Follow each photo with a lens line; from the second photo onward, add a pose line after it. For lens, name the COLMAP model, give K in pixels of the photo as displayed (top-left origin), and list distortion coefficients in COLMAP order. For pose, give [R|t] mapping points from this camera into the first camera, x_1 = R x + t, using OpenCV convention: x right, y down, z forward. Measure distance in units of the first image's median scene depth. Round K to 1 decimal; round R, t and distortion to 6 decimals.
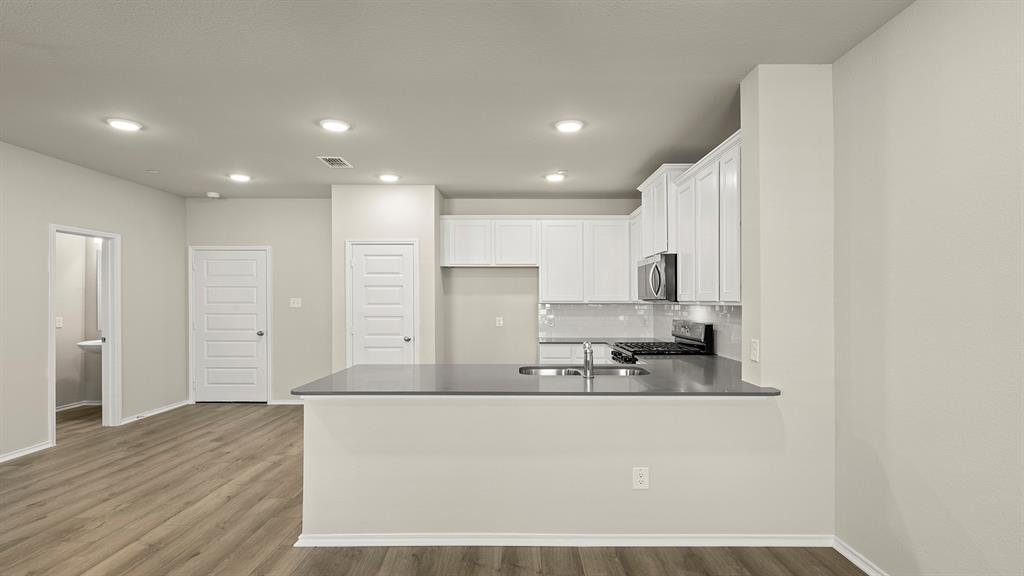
lens RADIAL K [[522.9, 0, 510.9], [0, 522.9, 291.1], [0, 0, 1]] dist [0.007062, 0.000319]
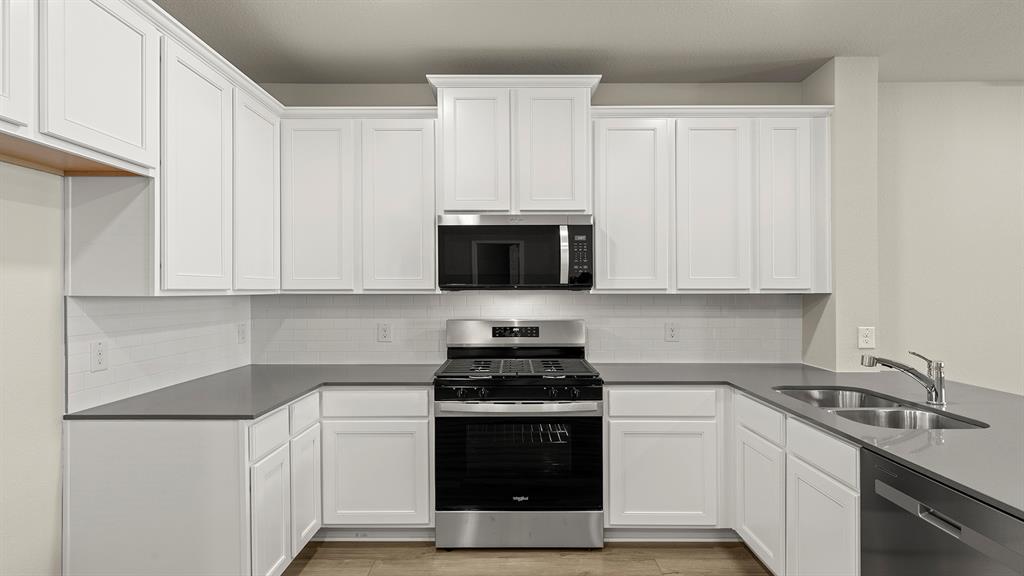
lens RADIAL K [[577.8, 0, 513.8], [0, 577.8, 281.4], [0, 0, 1]] dist [0.004410, 0.000576]
pose [[-0.024383, 0.017812, 0.999544, -0.364863], [-0.018765, 0.999657, -0.018272, 0.018594], [-0.999527, -0.019202, -0.024040, 0.988603]]
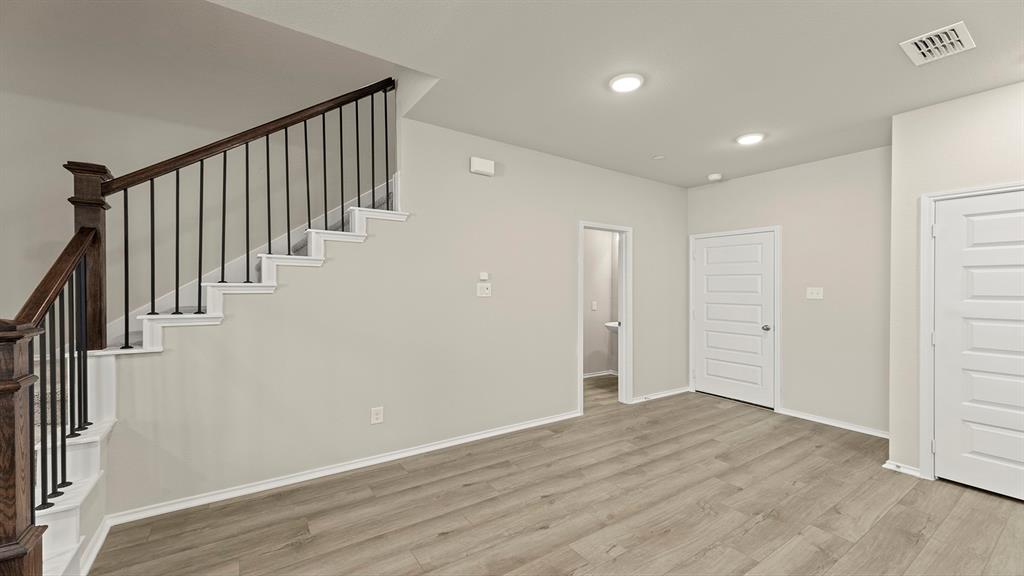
lens RADIAL K [[407.3, 0, 511.0], [0, 407.3, 292.0], [0, 0, 1]] dist [0.003836, 0.000447]
pose [[0.577048, 0.016355, -0.816546, -0.228570], [0.003582, 0.999739, 0.022556, 0.005898], [0.816702, -0.015941, 0.576839, 0.353884]]
